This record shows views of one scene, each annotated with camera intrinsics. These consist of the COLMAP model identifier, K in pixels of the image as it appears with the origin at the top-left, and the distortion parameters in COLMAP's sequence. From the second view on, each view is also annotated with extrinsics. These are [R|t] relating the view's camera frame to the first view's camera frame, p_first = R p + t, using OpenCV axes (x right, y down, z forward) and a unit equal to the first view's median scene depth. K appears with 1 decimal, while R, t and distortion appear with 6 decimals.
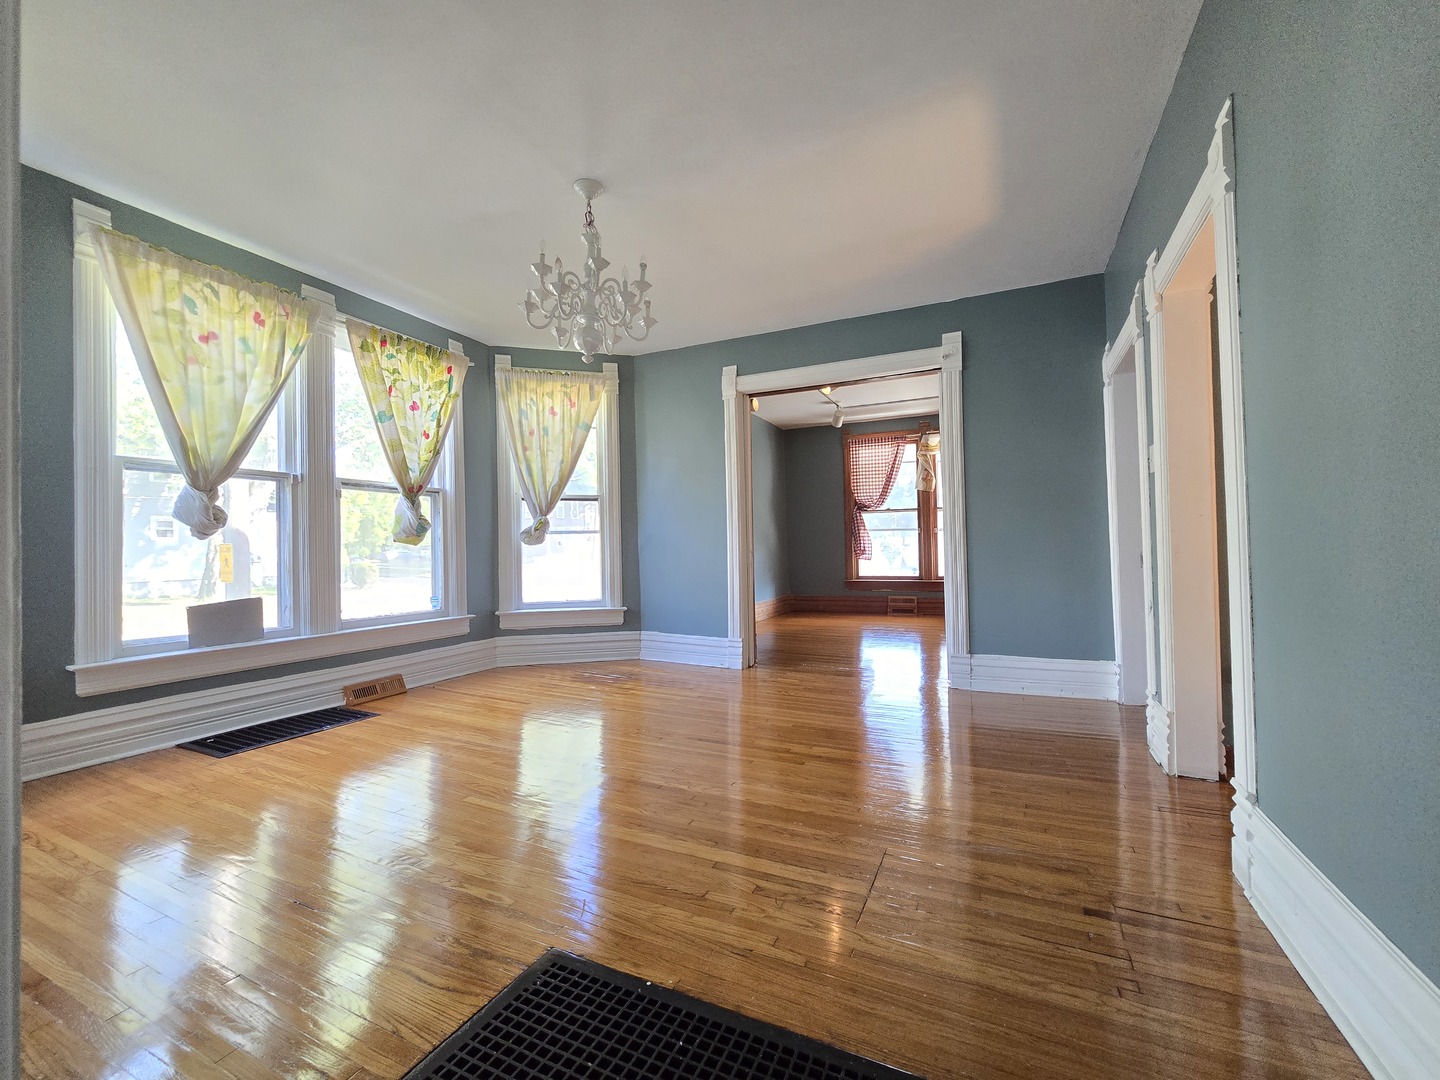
lens RADIAL K [[591.1, 0, 715.2], [0, 591.1, 537.4], [0, 0, 1]] dist [-0.001114, -0.000383]
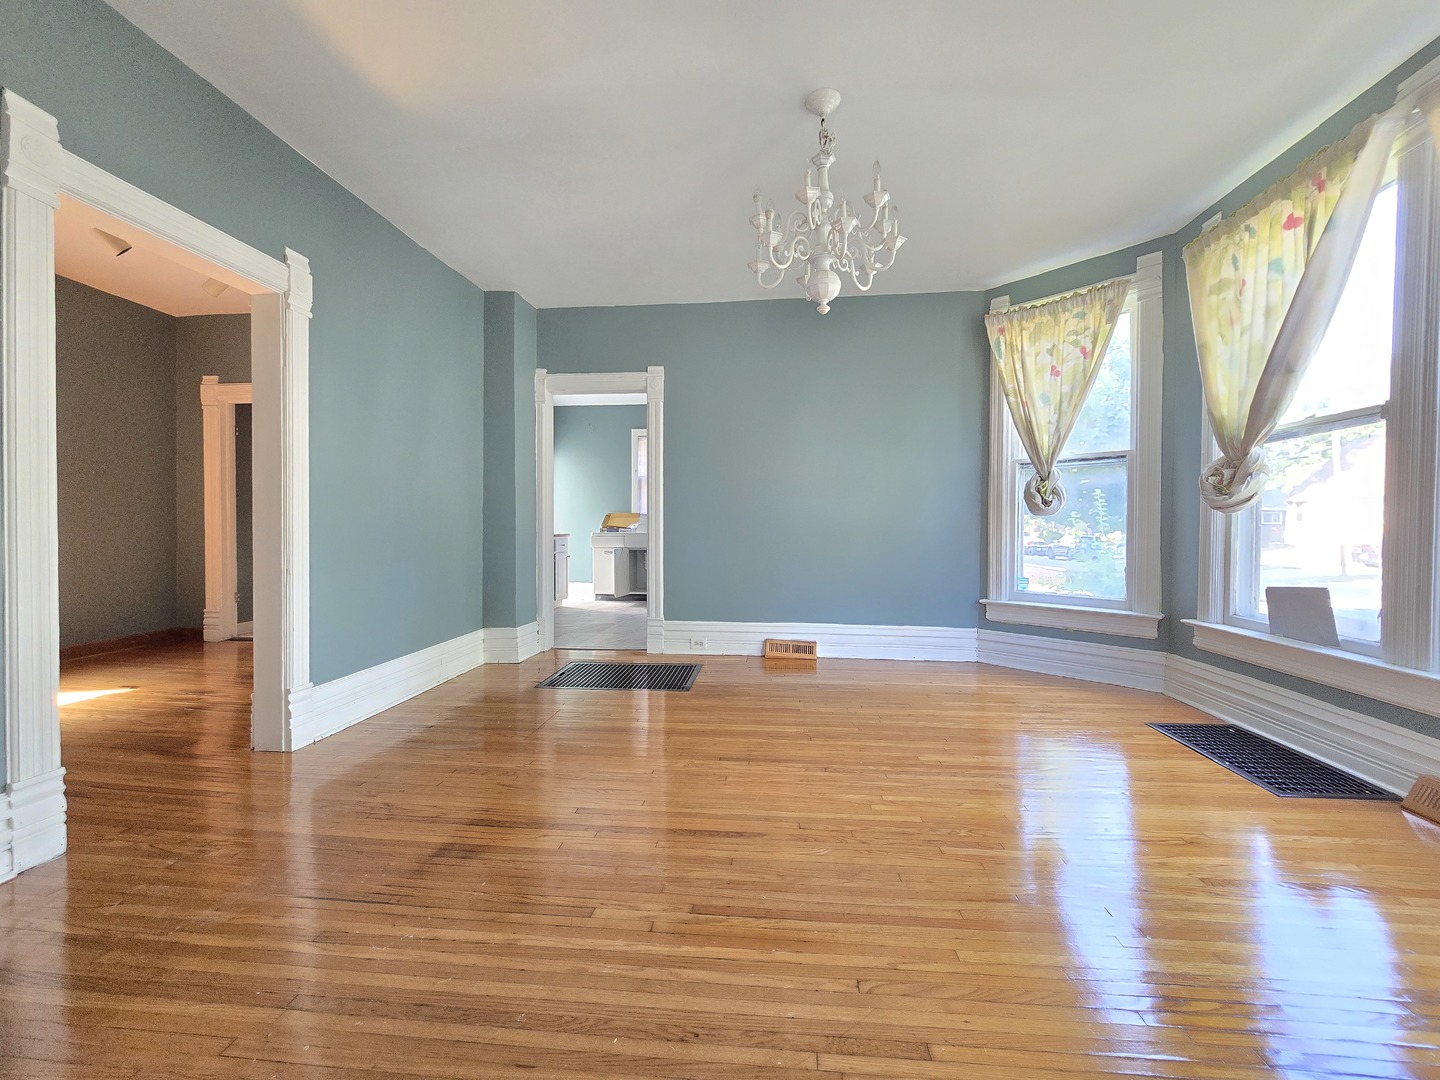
lens RADIAL K [[591.1, 0, 717.2], [0, 591.1, 535.2], [0, 0, 1]] dist [-0.001114, -0.000383]
pose [[-0.939954, 0.007784, -0.341211, 0.191584], [0.008501, 0.999964, -0.000604, 0.030163], [0.341194, -0.003469, -0.939986, 1.475343]]
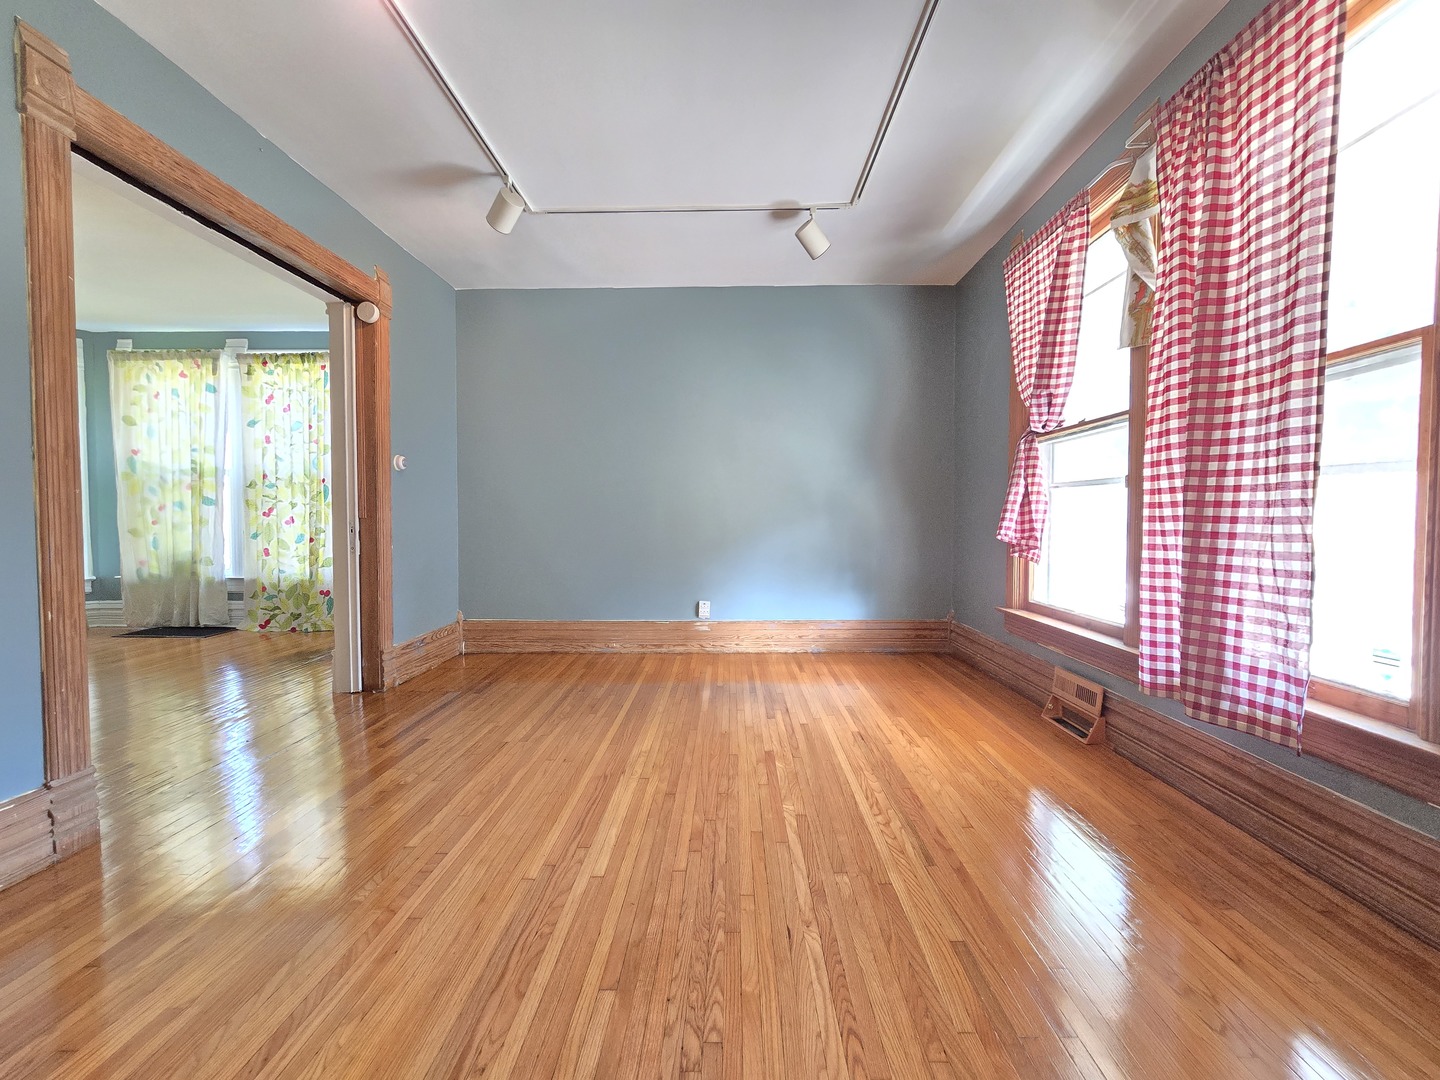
lens RADIAL K [[591.1, 0, 720.2], [0, 591.1, 538.4], [0, 0, 1]] dist [-0.001114, -0.000383]
pose [[0.413401, 0.033870, -0.909919, 1.297822], [0.007065, 0.999159, 0.040402, 0.016589], [0.910522, -0.023131, 0.412814, 1.663817]]
